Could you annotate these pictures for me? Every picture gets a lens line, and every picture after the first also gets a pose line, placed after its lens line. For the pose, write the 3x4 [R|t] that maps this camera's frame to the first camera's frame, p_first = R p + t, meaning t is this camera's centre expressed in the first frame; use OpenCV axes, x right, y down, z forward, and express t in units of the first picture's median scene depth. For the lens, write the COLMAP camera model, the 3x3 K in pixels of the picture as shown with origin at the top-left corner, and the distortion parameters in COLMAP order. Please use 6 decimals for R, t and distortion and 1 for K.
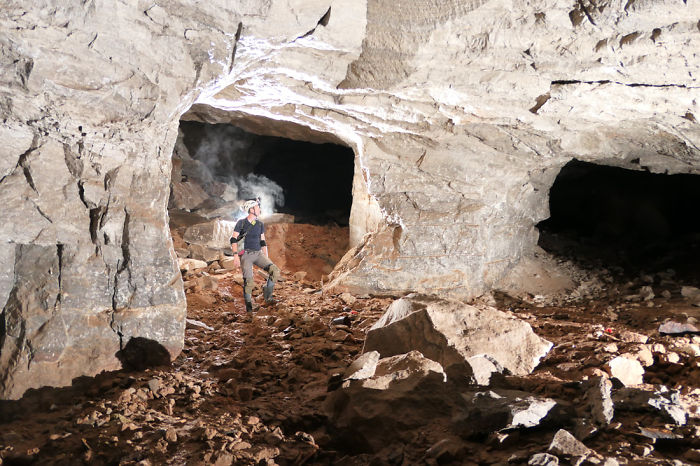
lens RADIAL K [[496.8, 0, 356.5], [0, 496.8, 231.9], [0, 0, 1]] dist [-0.014899, 0.000379]
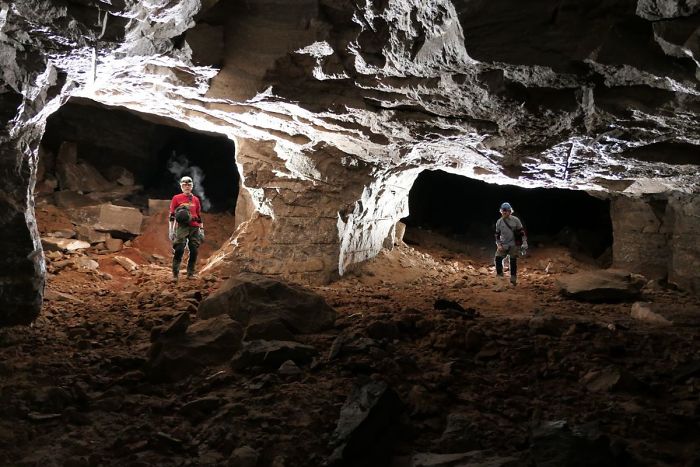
lens RADIAL K [[496.8, 0, 356.5], [0, 496.8, 232.4], [0, 0, 1]] dist [-0.014899, 0.000379]
pose [[0.987656, 0.041856, 0.150946, 0.139409], [-0.044781, 0.998868, 0.016027, -0.006038], [-0.150104, -0.022589, 0.988412, -0.185957]]
